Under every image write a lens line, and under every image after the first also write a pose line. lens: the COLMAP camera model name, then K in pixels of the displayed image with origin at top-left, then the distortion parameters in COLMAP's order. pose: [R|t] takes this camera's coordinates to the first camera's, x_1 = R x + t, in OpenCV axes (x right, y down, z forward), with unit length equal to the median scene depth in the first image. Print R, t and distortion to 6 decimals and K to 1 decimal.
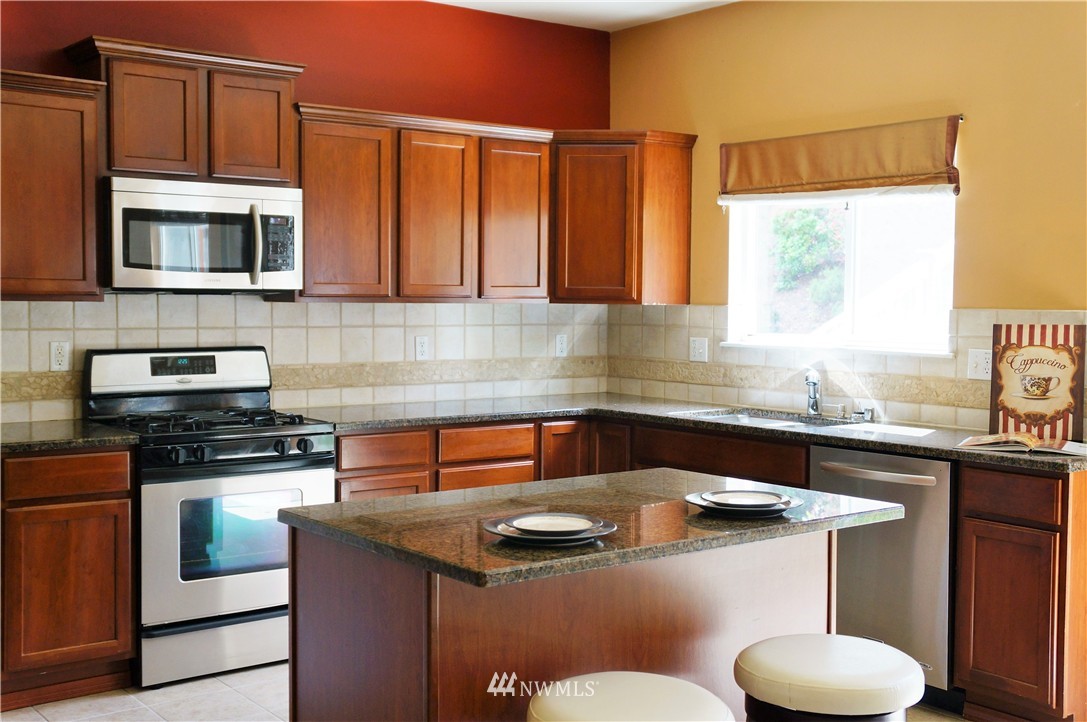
lens RADIAL K [[1252.6, 0, 543.5], [0, 1252.6, 361.0], [0, 0, 1]] dist [-0.003956, 0.000910]
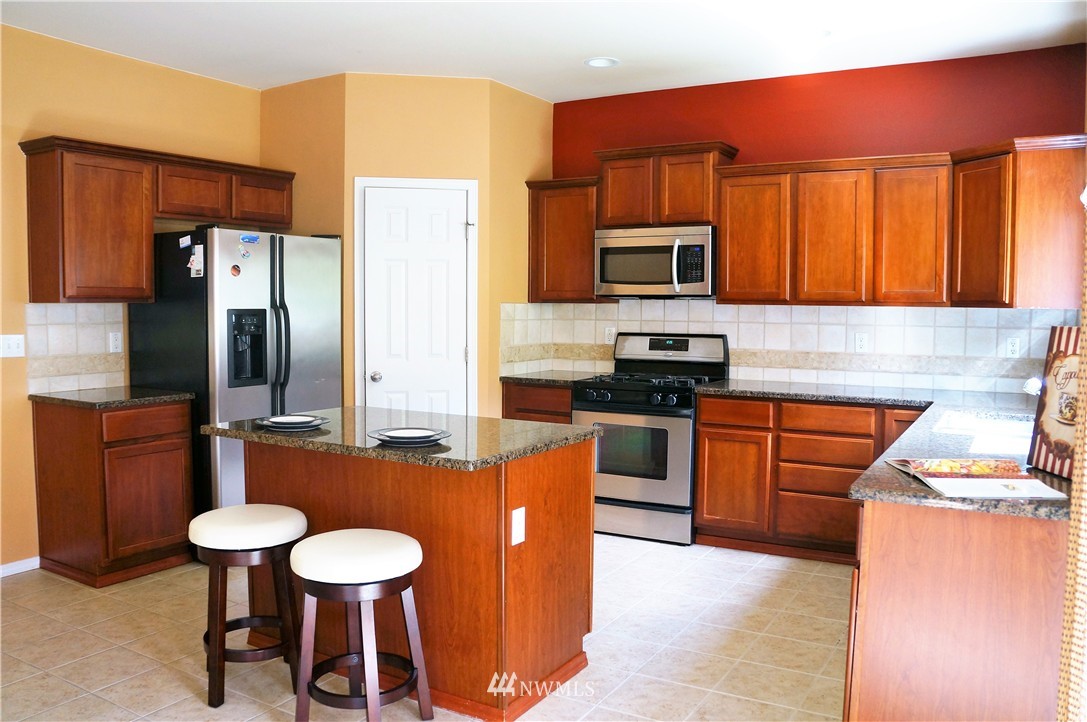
lens RADIAL K [[860.3, 0, 543.5], [0, 860.3, 361.0], [0, 0, 1]] dist [-0.199879, 0.158076]
pose [[0.370144, 0.054969, -0.927347, 0.574195], [-0.050235, 0.997972, 0.039105, -0.008991], [0.927615, 0.032111, 0.372154, 0.404563]]
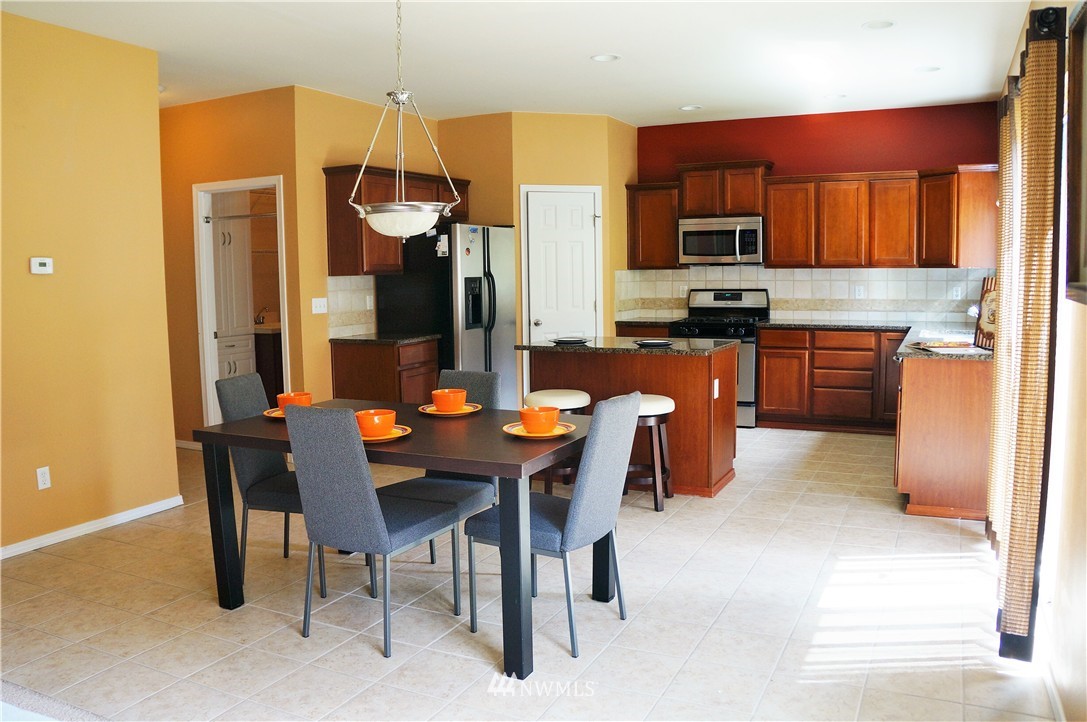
lens RADIAL K [[860.3, 0, 543.5], [0, 860.3, 361.0], [0, 0, 1]] dist [-0.199879, 0.158076]
pose [[0.442703, 0.078779, -0.893201, 0.854823], [-0.025756, 0.996839, 0.075154, 0.010913], [0.896298, -0.010265, 0.443333, 0.004254]]
